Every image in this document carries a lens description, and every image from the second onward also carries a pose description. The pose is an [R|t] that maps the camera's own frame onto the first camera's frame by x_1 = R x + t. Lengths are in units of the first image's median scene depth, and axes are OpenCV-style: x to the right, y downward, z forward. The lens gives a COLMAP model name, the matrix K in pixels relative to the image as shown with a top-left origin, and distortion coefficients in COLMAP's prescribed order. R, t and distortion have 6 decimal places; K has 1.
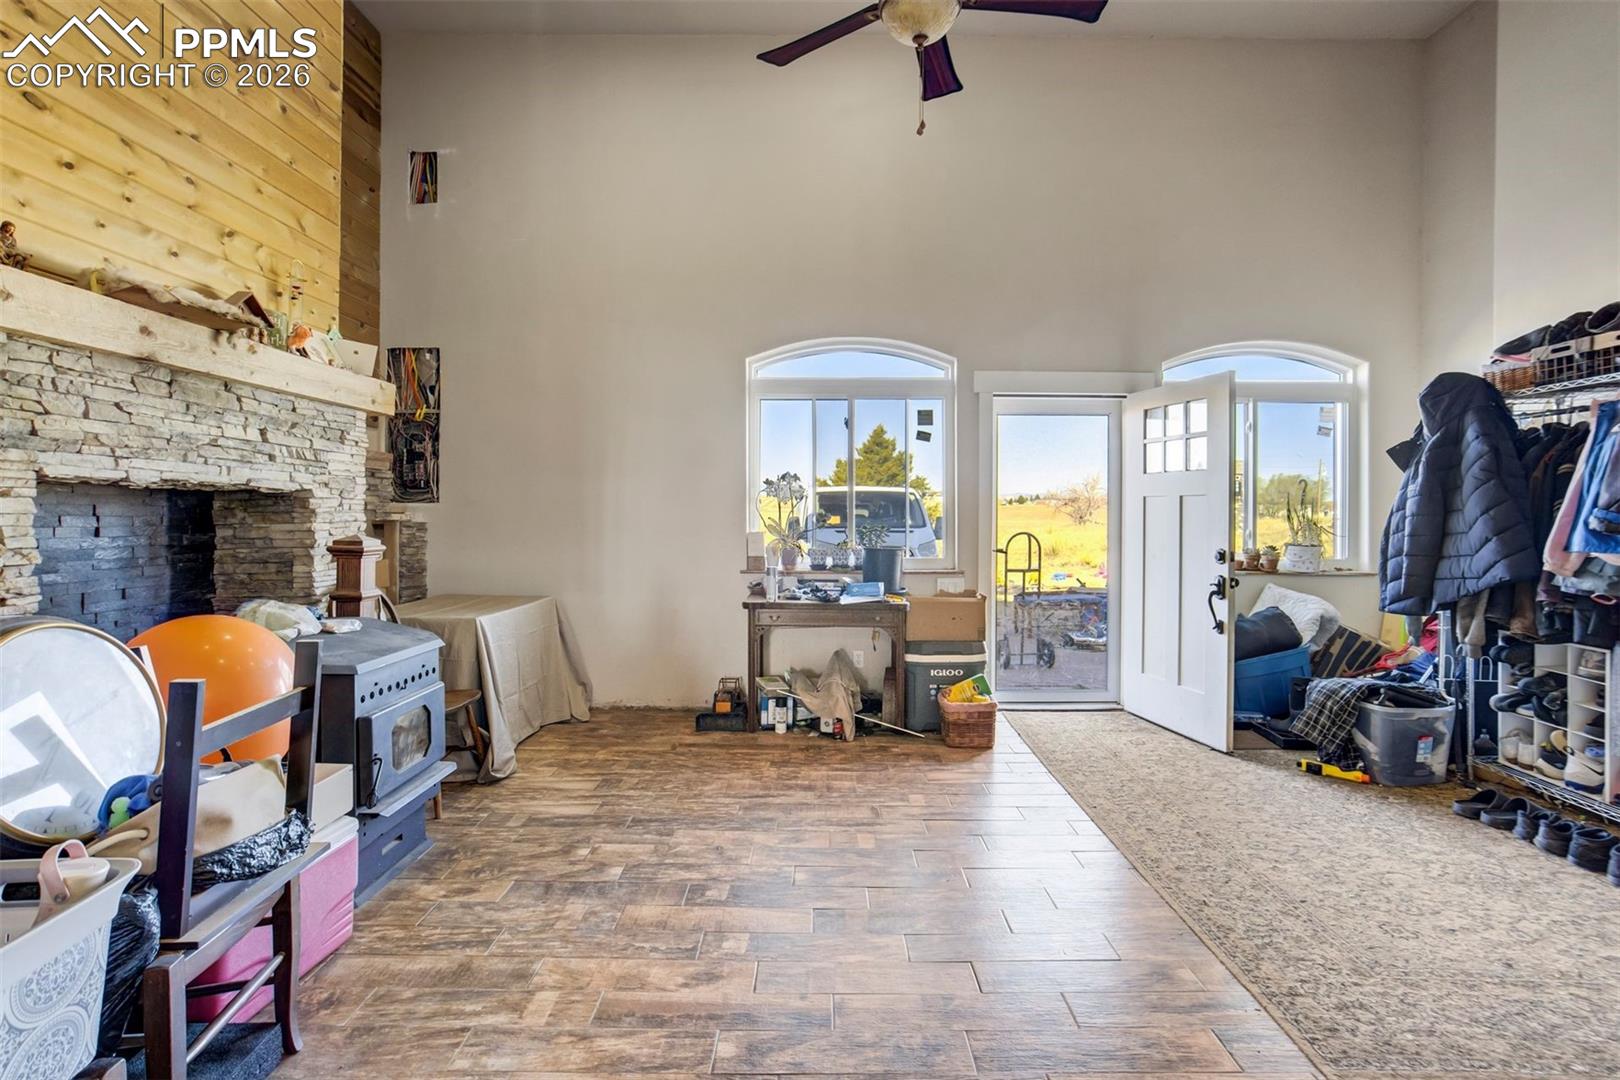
lens RADIAL K [[768.7, 0, 810.0], [0, 768.7, 540.0], [0, 0, 1]] dist [-0.032571, 0.023422]
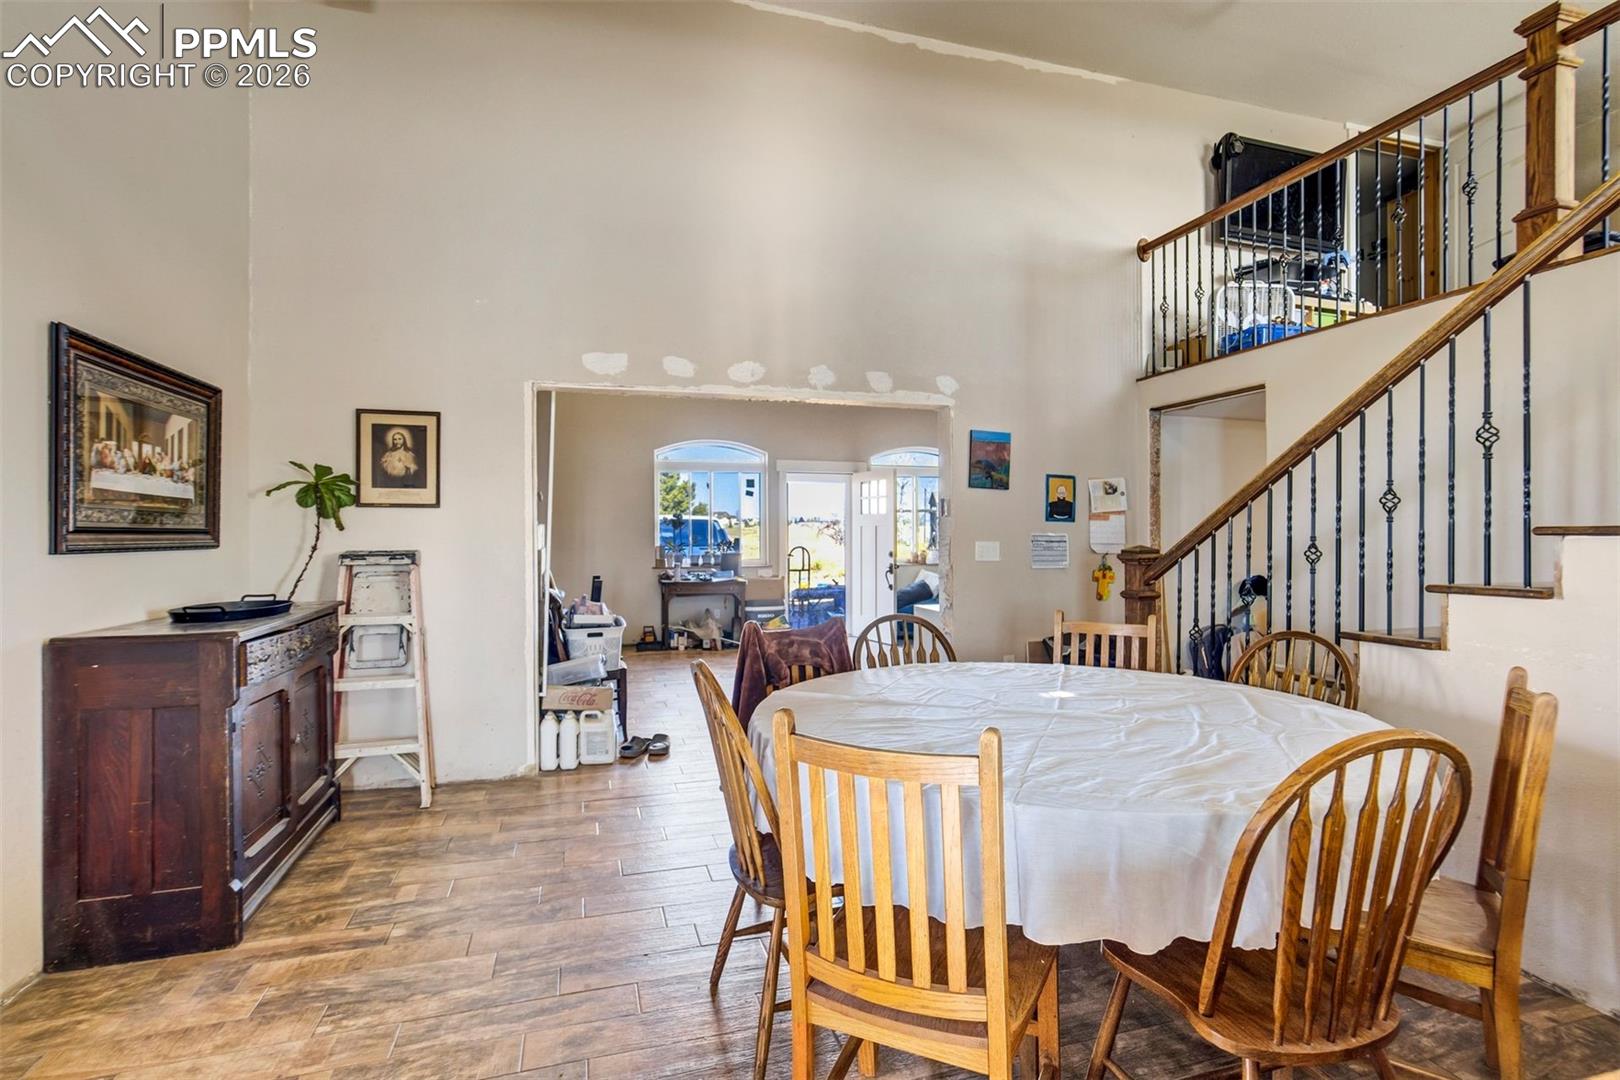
lens RADIAL K [[777.6, 0, 810.0], [0, 777.6, 540.0], [0, 0, 1]] dist [-0.050207, 0.032683]
pose [[0.956132, -0.004456, 0.292902, -0.295404], [0.013558, 0.999486, -0.029050, 0.037695], [-0.292622, 0.031747, 0.955701, -0.940849]]
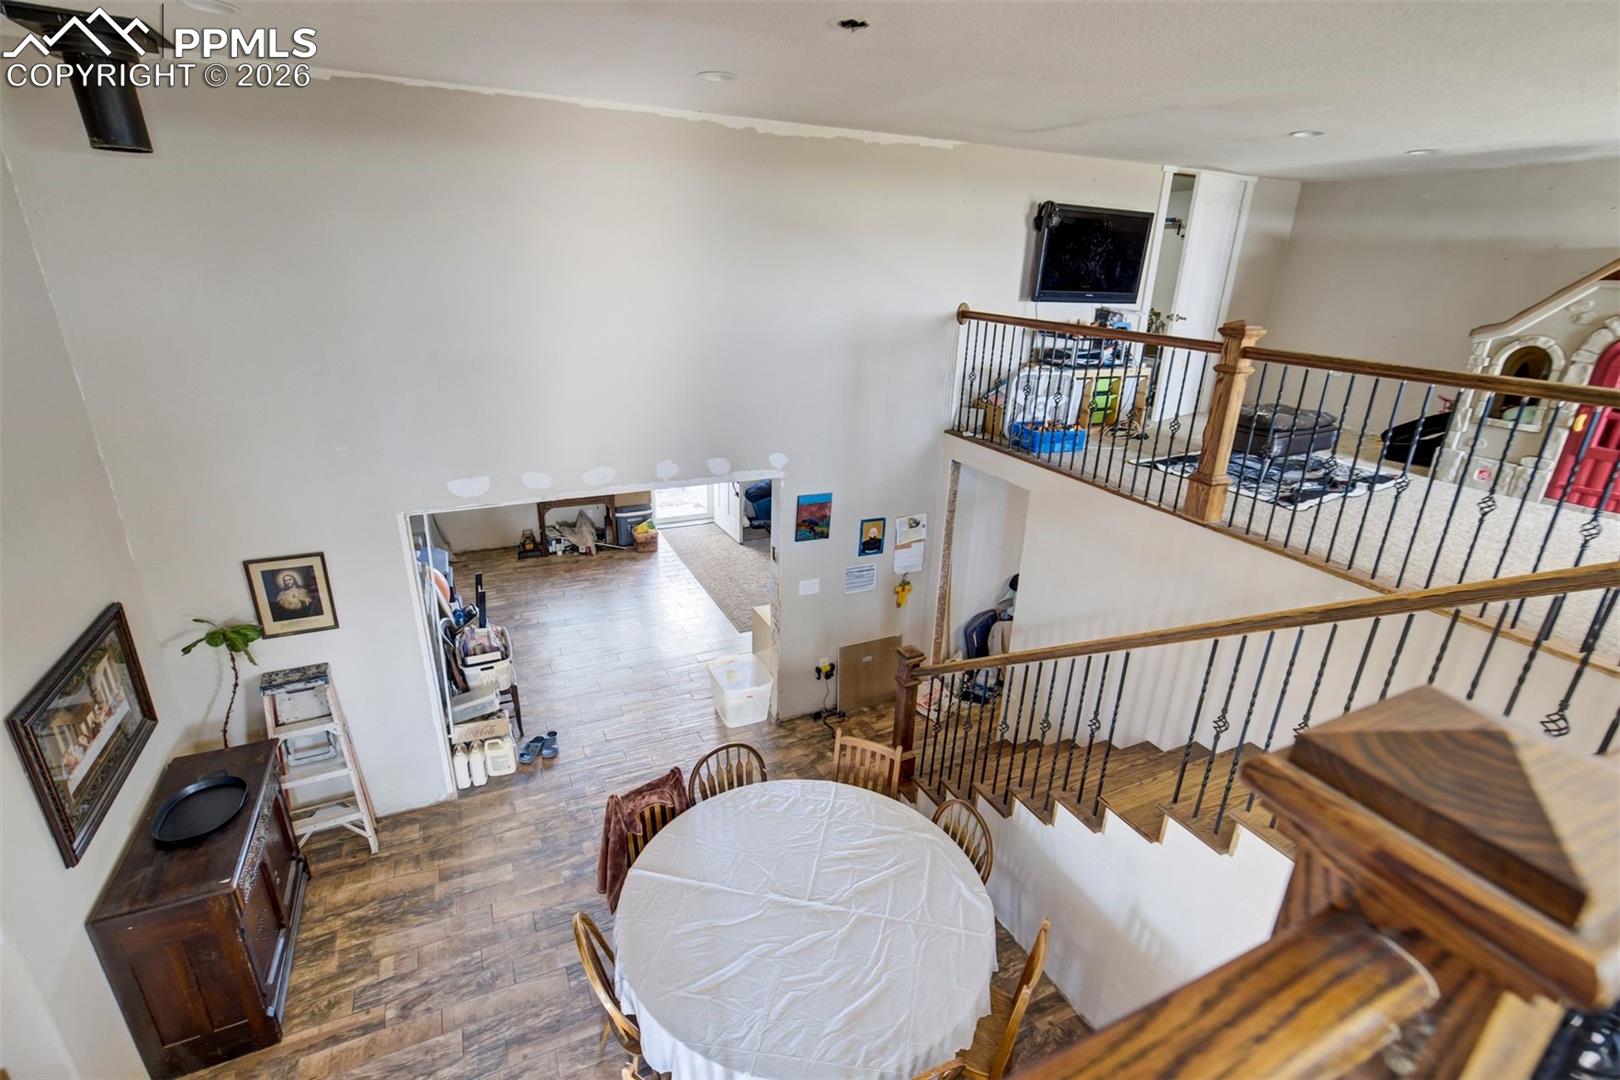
lens RADIAL K [[750.1, 0, 801.4], [0, 750.1, 545.5], [0, 0, 1]] dist [-0.038475, 0.021261]
pose [[0.904057, -0.132291, 0.406422, -0.271204], [-0.009117, 0.944709, 0.327783, -0.461605], [-0.427314, -0.300040, 0.852865, -1.054228]]
